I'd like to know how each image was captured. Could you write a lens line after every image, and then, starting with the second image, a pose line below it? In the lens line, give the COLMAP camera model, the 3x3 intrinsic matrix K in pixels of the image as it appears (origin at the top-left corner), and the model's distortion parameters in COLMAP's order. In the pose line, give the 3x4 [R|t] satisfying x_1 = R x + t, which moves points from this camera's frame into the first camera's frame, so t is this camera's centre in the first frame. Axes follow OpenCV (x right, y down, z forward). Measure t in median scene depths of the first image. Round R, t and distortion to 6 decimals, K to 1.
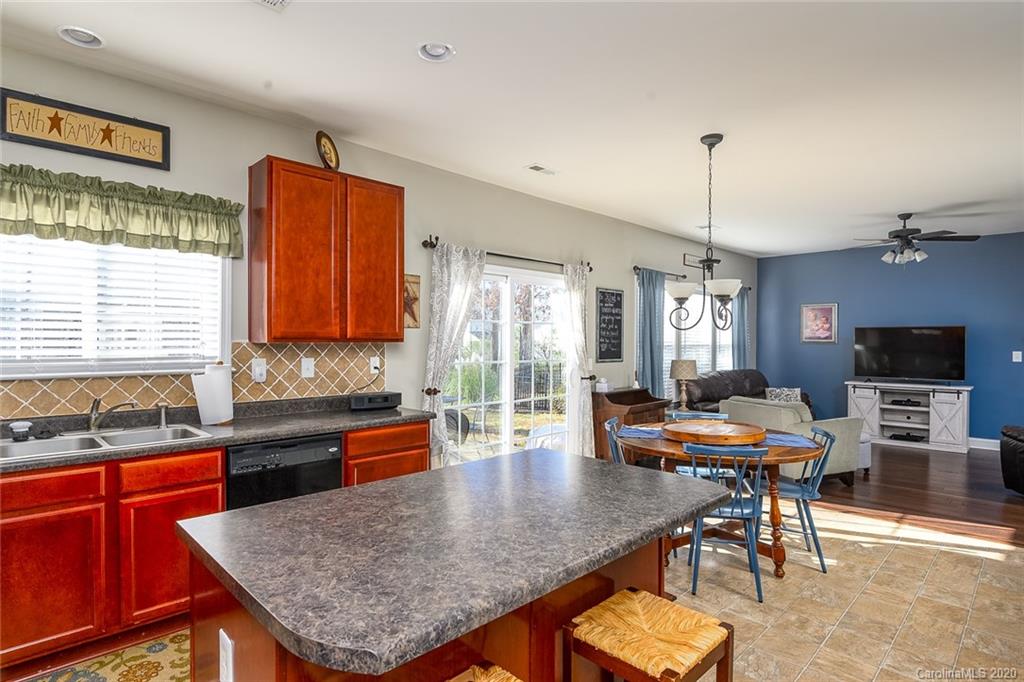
lens RADIAL K [[539.1, 0, 508.0], [0, 539.1, 343.0], [0, 0, 1]] dist [-0.005986, -0.004200]
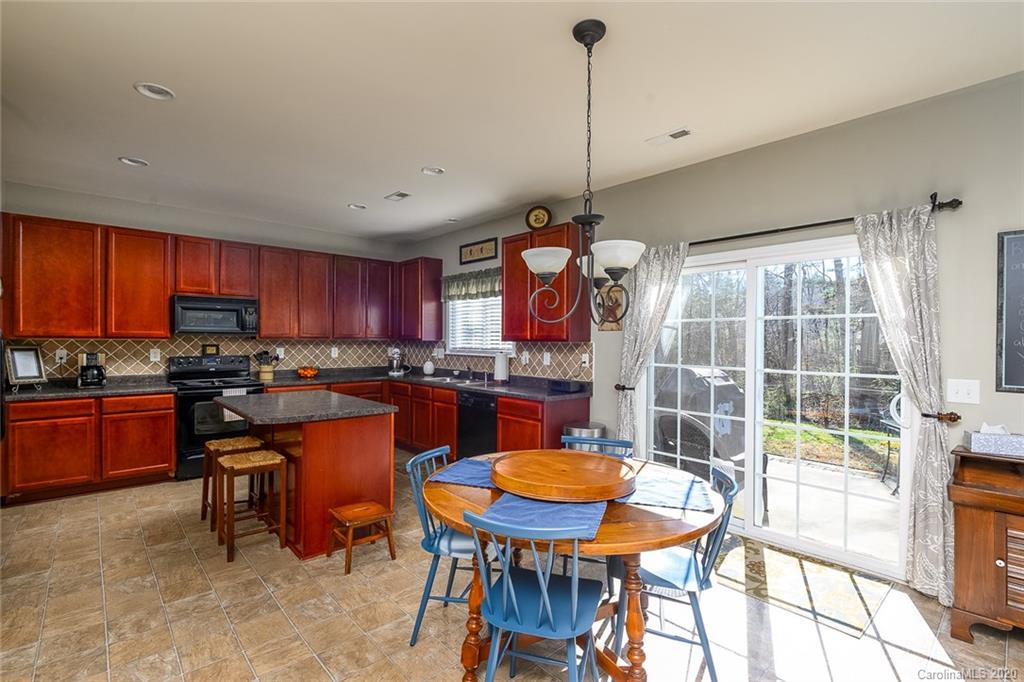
lens RADIAL K [[472.5, 0, 515.2], [0, 472.5, 343.2], [0, 0, 1]] dist [-0.000703, -0.003967]
pose [[-0.041204, 0.000536, -0.999151, 1.132986], [-0.015770, 0.999875, 0.001187, 0.001883], [0.999026, 0.015806, -0.041191, 1.110815]]
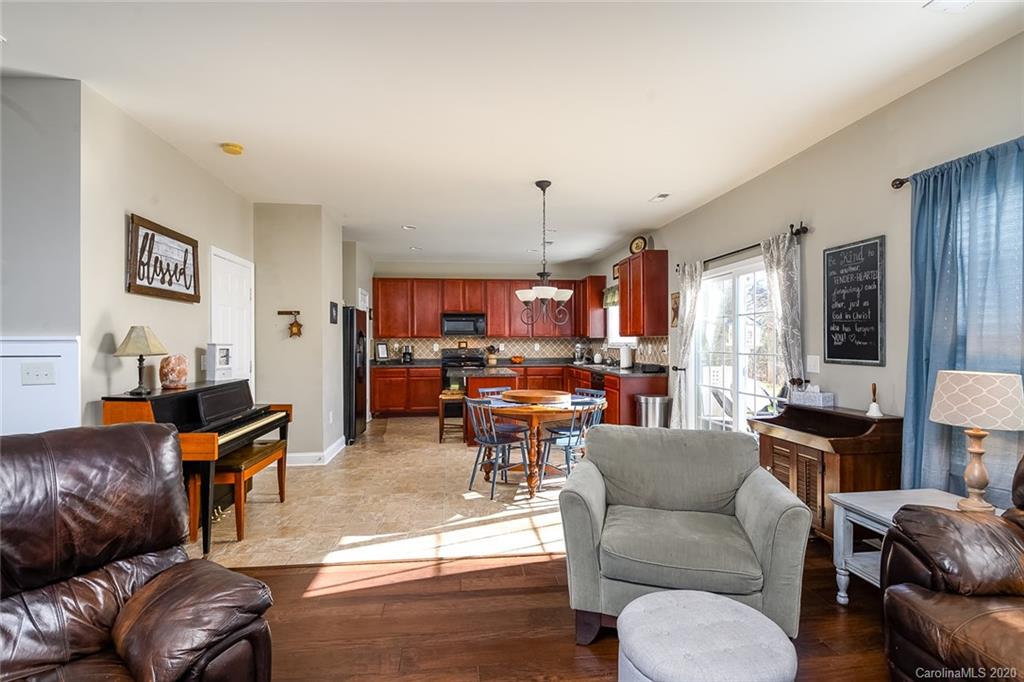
lens RADIAL K [[505.9, 0, 514.3], [0, 505.9, 345.4], [0, 0, 1]] dist [-0.012042, -0.003282]
pose [[-0.609092, -0.000607, -0.793099, 1.690344], [-0.008824, 0.999943, 0.006012, 0.028713], [0.793050, 0.010660, -0.609063, 2.029800]]
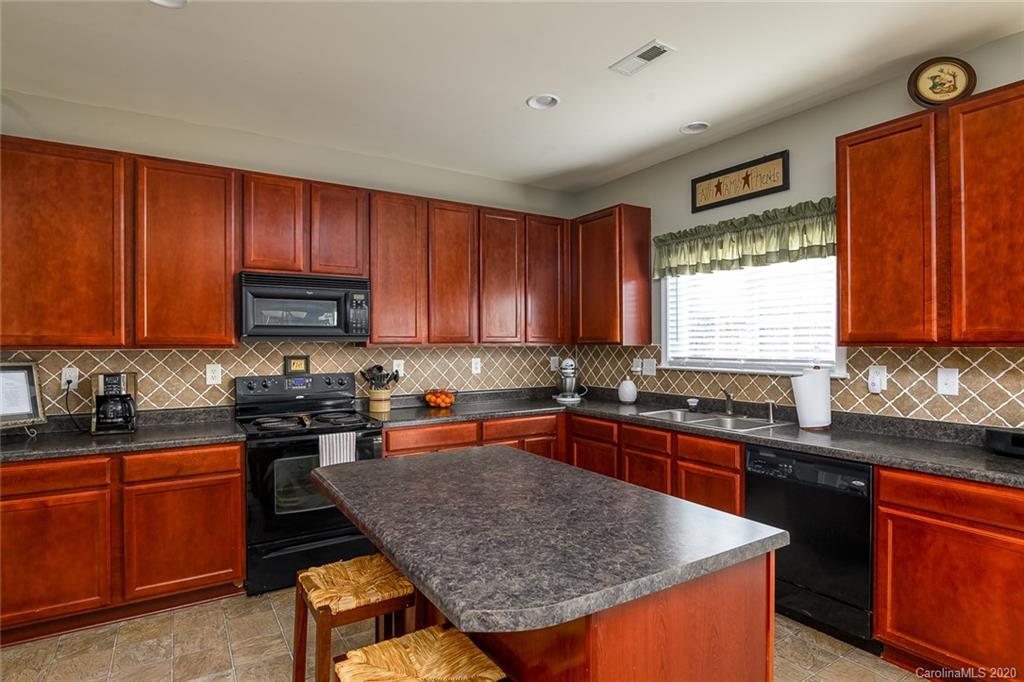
lens RADIAL K [[539.1, 0, 513.4], [0, 539.1, 343.3], [0, 0, 1]] dist [-0.005986, -0.004200]
pose [[-0.211912, -0.004619, -0.977278, 0.537052], [-0.005721, 0.999978, -0.003486, -0.000228], [0.977272, 0.004852, -0.211934, 0.663466]]
